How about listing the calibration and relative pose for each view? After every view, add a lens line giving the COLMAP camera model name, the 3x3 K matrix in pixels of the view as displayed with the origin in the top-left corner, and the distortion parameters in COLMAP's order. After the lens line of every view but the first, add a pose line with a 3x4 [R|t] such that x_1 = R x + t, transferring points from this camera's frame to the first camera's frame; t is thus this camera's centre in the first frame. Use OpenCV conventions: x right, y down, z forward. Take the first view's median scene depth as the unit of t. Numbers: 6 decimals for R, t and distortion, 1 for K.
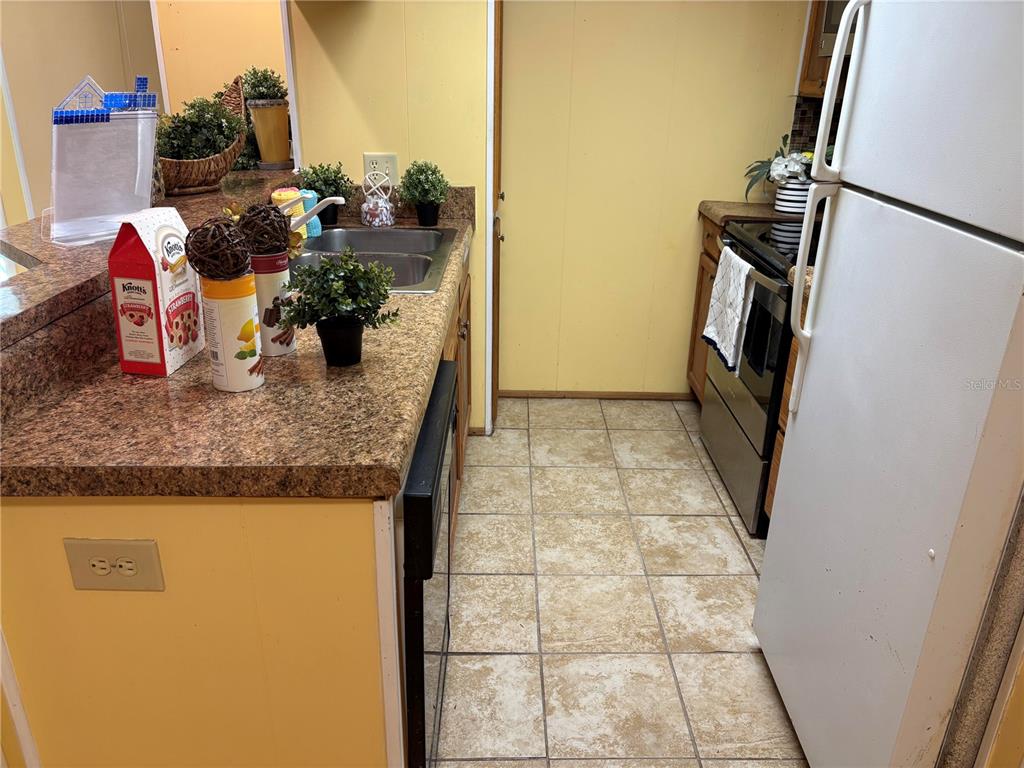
lens RADIAL K [[769.4, 0, 512.0], [0, 769.4, 384.0], [0, 0, 1]] dist [0.028938, -0.005722]
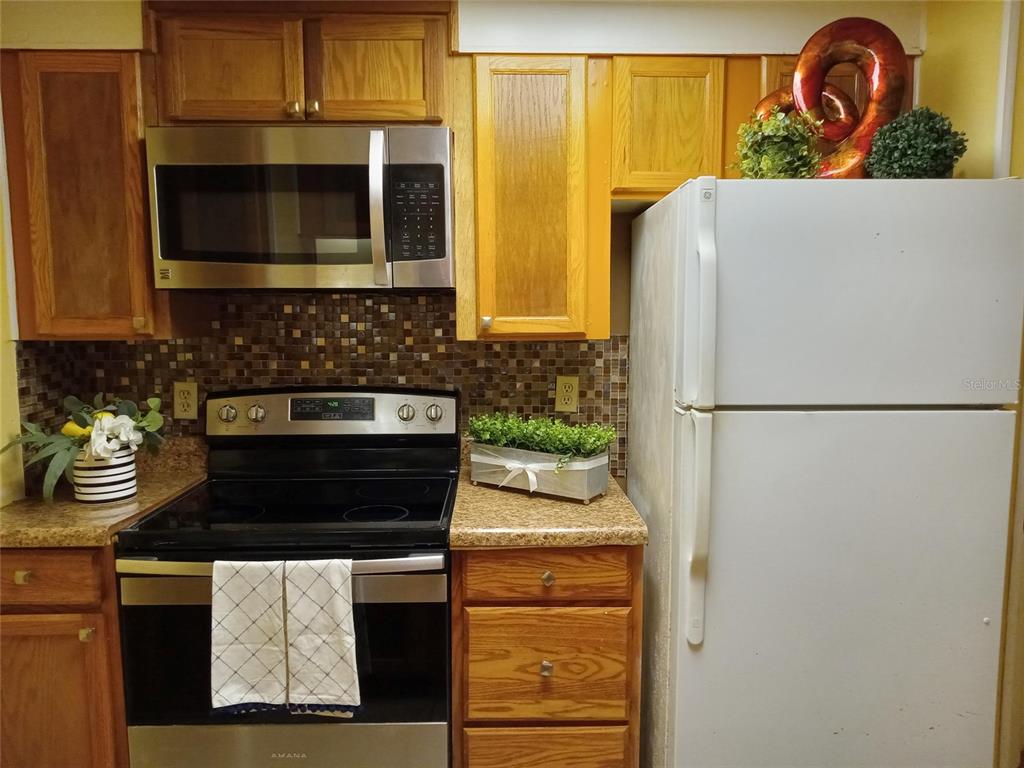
lens RADIAL K [[732.2, 0, 514.9], [0, 732.2, 381.2], [0, 0, 1]] dist [0.109497, -0.190997]
pose [[-0.014577, -0.123031, 0.992296, -0.360057], [0.374080, 0.919662, 0.119521, -0.329816], [-0.927282, 0.372940, 0.032617, 0.767069]]
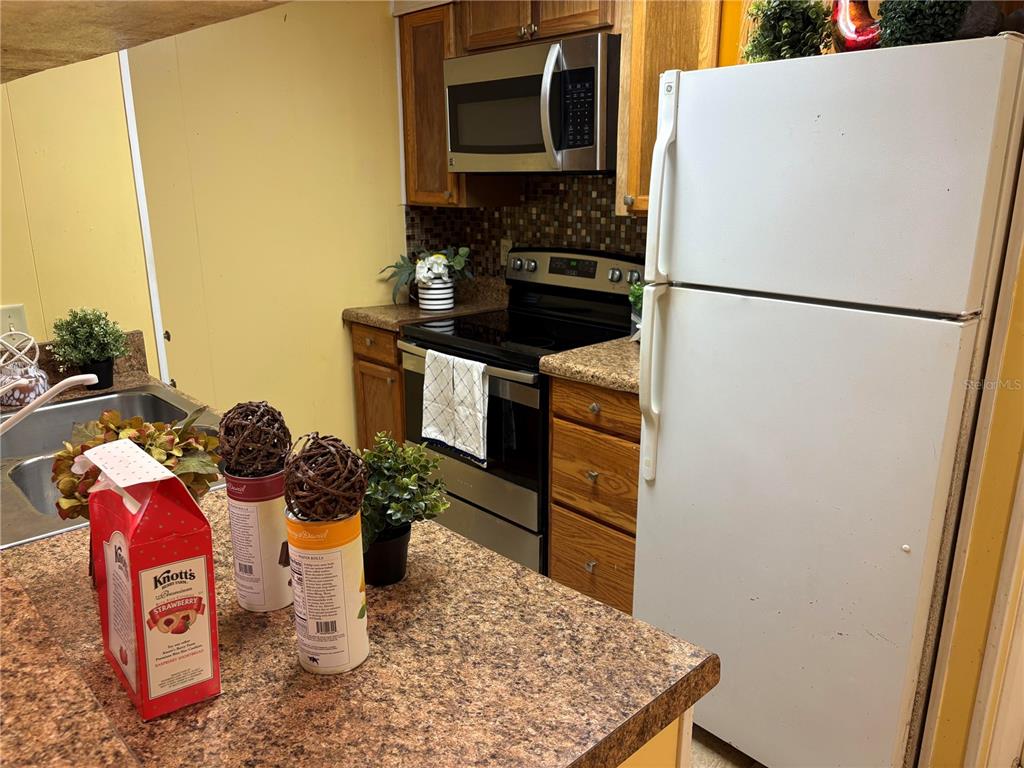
lens RADIAL K [[769.4, 0, 512.0], [0, 769.4, 384.0], [0, 0, 1]] dist [0.028938, -0.005722]
pose [[0.727386, -0.198078, 0.657020, -0.365441], [0.268593, 0.963229, -0.006966, -0.107100], [-0.631481, 0.181538, 0.753841, 0.177983]]
